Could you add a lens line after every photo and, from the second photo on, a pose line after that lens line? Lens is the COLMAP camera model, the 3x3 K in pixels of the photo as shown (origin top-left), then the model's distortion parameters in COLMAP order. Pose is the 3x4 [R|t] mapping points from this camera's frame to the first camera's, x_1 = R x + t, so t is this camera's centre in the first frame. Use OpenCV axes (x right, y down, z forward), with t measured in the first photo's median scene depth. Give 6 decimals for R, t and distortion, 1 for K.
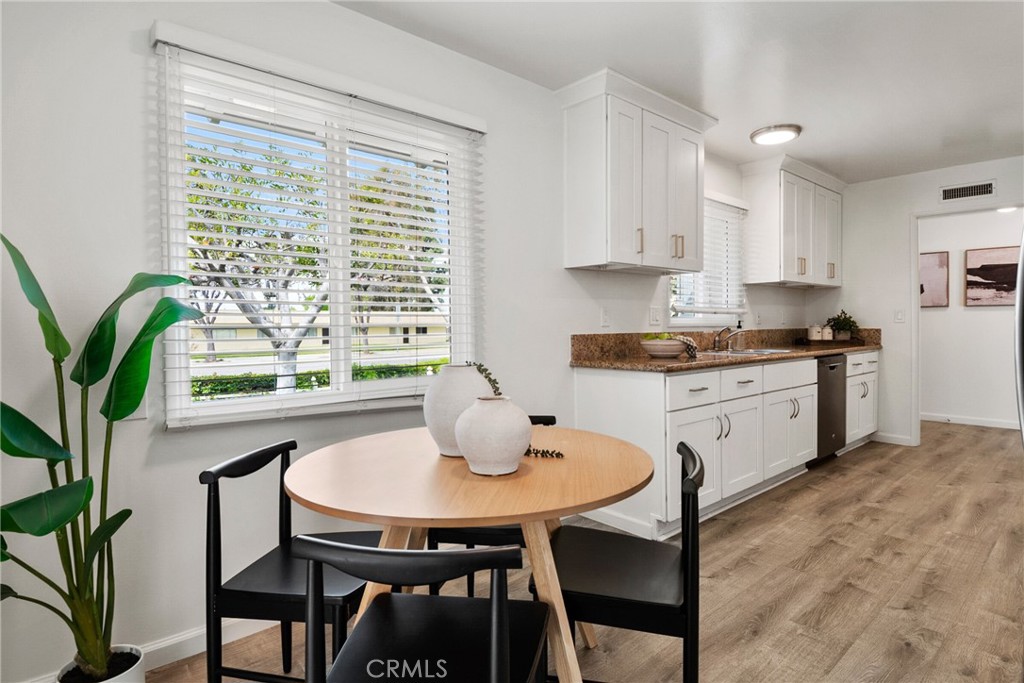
lens RADIAL K [[537.2, 0, 530.3], [0, 537.2, 330.7], [0, 0, 1]] dist [0.037737, -0.042160]
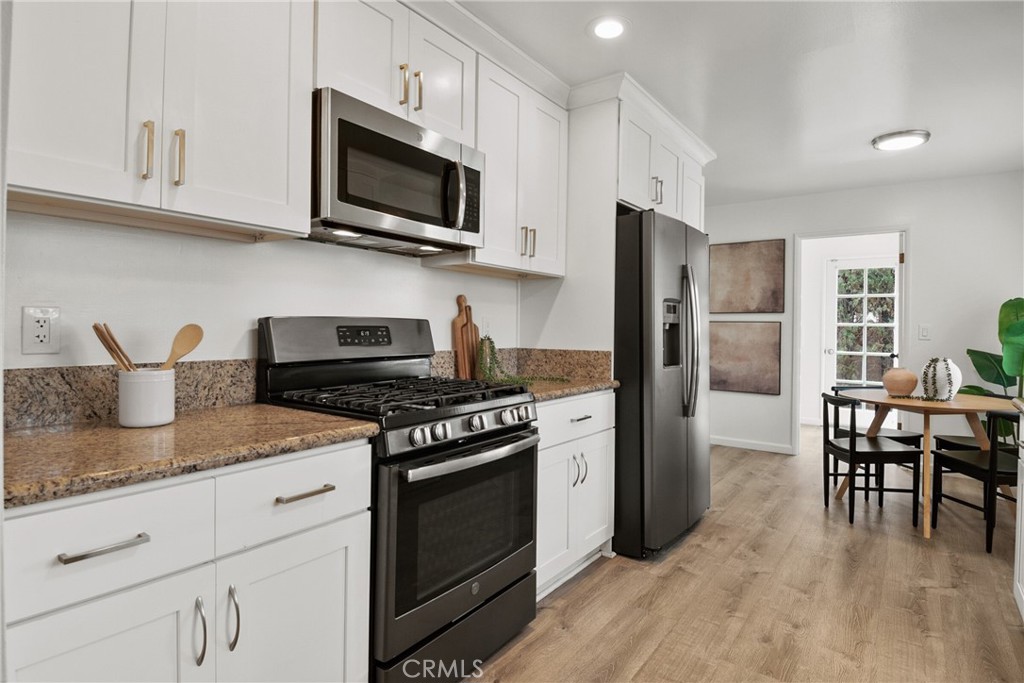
lens RADIAL K [[537.2, 0, 530.3], [0, 537.2, 330.7], [0, 0, 1]] dist [0.037737, -0.042160]
pose [[-0.977336, -0.004250, -0.211653, 1.212052], [-0.008889, 0.999741, 0.020973, -0.051071], [0.211509, 0.022379, -0.977120, 1.726910]]
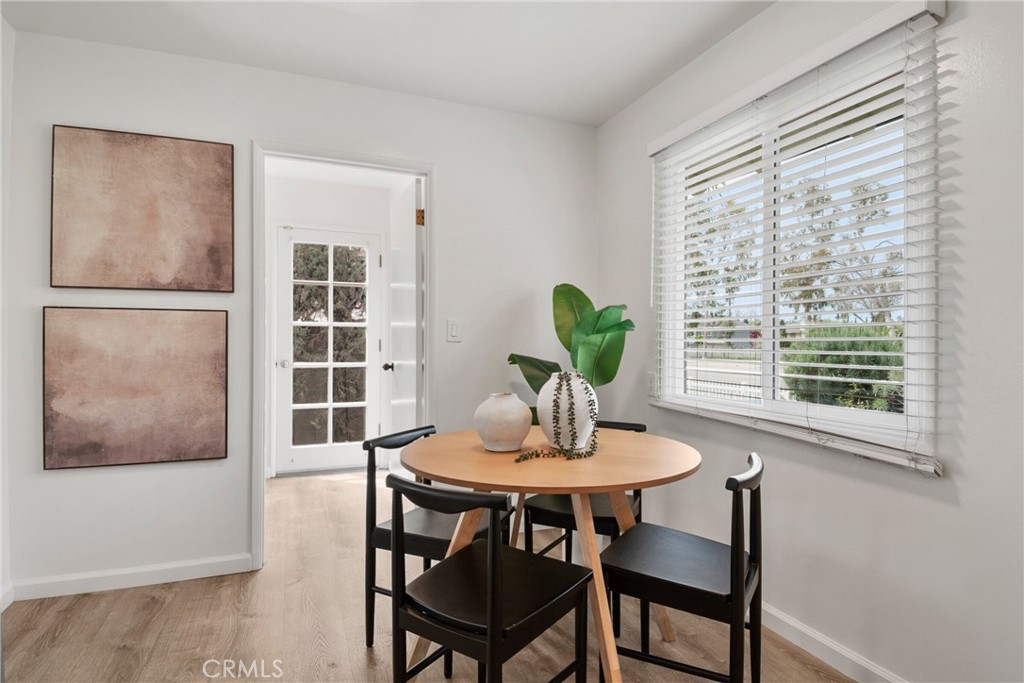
lens RADIAL K [[548.6, 0, 530.3], [0, 548.6, 340.1], [0, 0, 1]] dist [0.033753, -0.046917]
pose [[-0.338186, 0.004199, -0.941070, 0.650460], [-0.013612, 0.999864, 0.009352, -0.013239], [0.940981, 0.015972, -0.338082, 0.836969]]
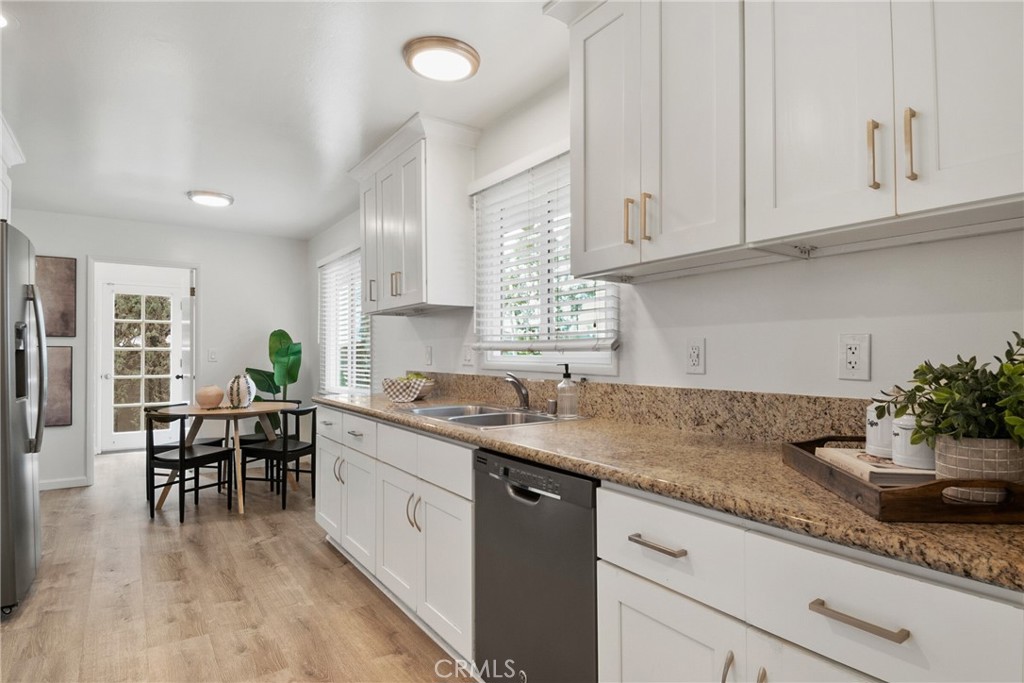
lens RADIAL K [[540.6, 0, 527.4], [0, 540.6, 348.7], [0, 0, 1]] dist [0.032756, -0.044270]
pose [[-0.111545, -0.003362, -0.993754, 1.564788], [-0.010017, 0.999947, -0.002259, -0.054038], [0.993709, 0.009703, -0.111573, 1.739743]]
